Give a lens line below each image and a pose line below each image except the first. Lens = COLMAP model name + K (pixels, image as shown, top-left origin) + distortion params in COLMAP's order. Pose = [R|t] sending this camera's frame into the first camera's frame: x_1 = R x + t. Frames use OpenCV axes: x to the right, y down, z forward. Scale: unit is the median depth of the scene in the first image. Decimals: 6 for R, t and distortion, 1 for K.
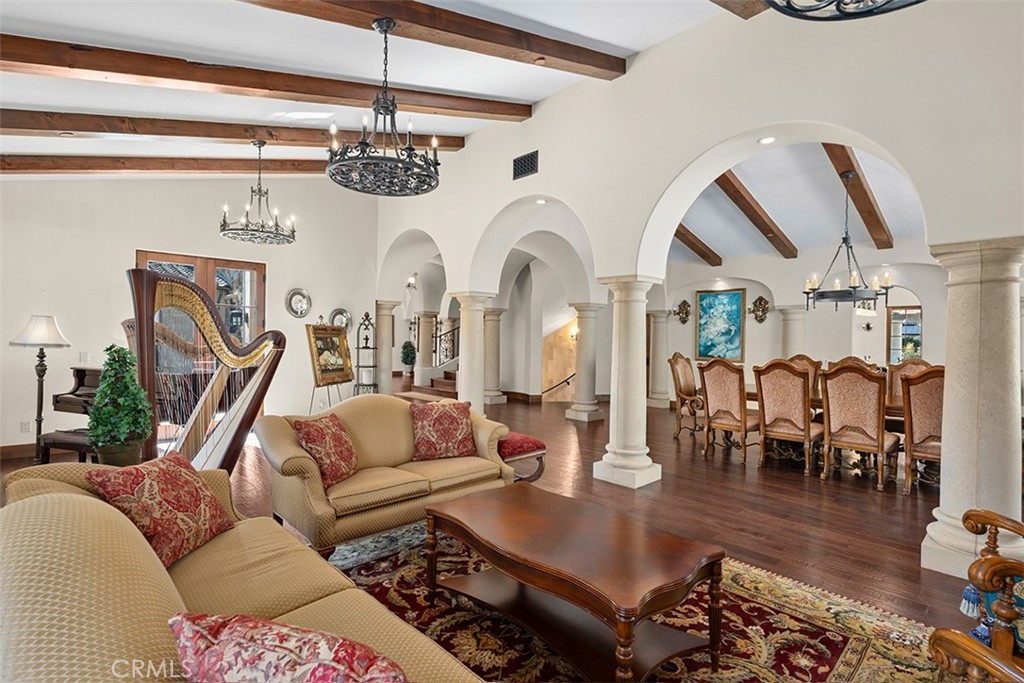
lens RADIAL K [[475.0, 0, 512.0], [0, 475.0, 341.5], [0, 0, 1]] dist [0.003489, -0.000133]
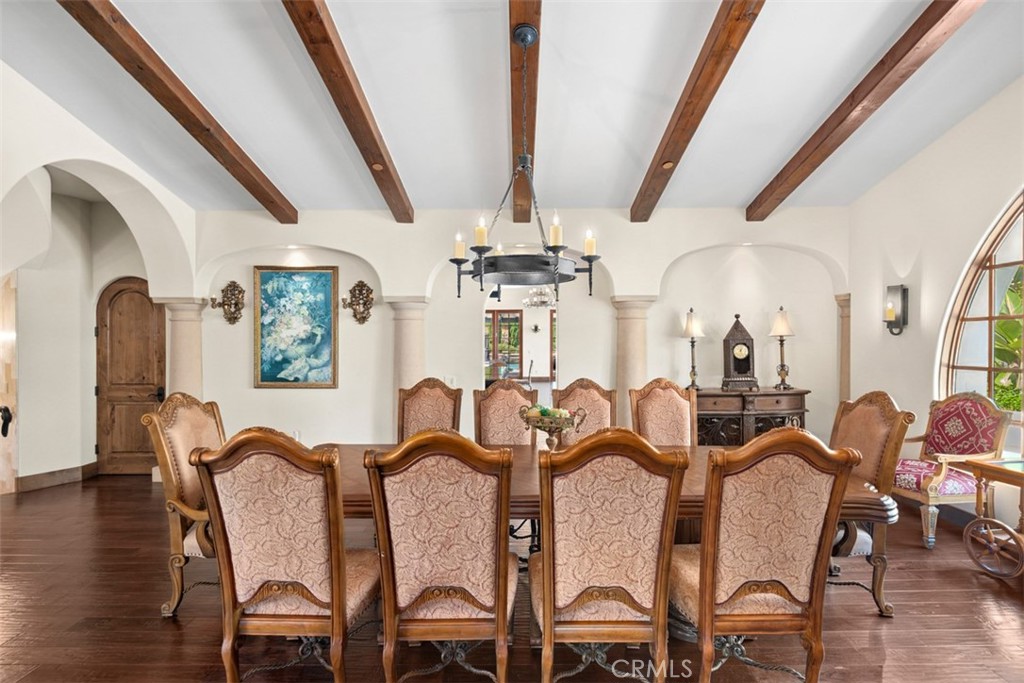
lens RADIAL K [[475.0, 0, 512.0], [0, 475.0, 341.5], [0, 0, 1]] dist [0.003489, -0.000133]
pose [[0.691822, -0.014309, 0.721926, 0.207002], [0.016624, 0.999854, 0.003887, -0.014368], [-0.721877, 0.009313, 0.691959, 0.422251]]
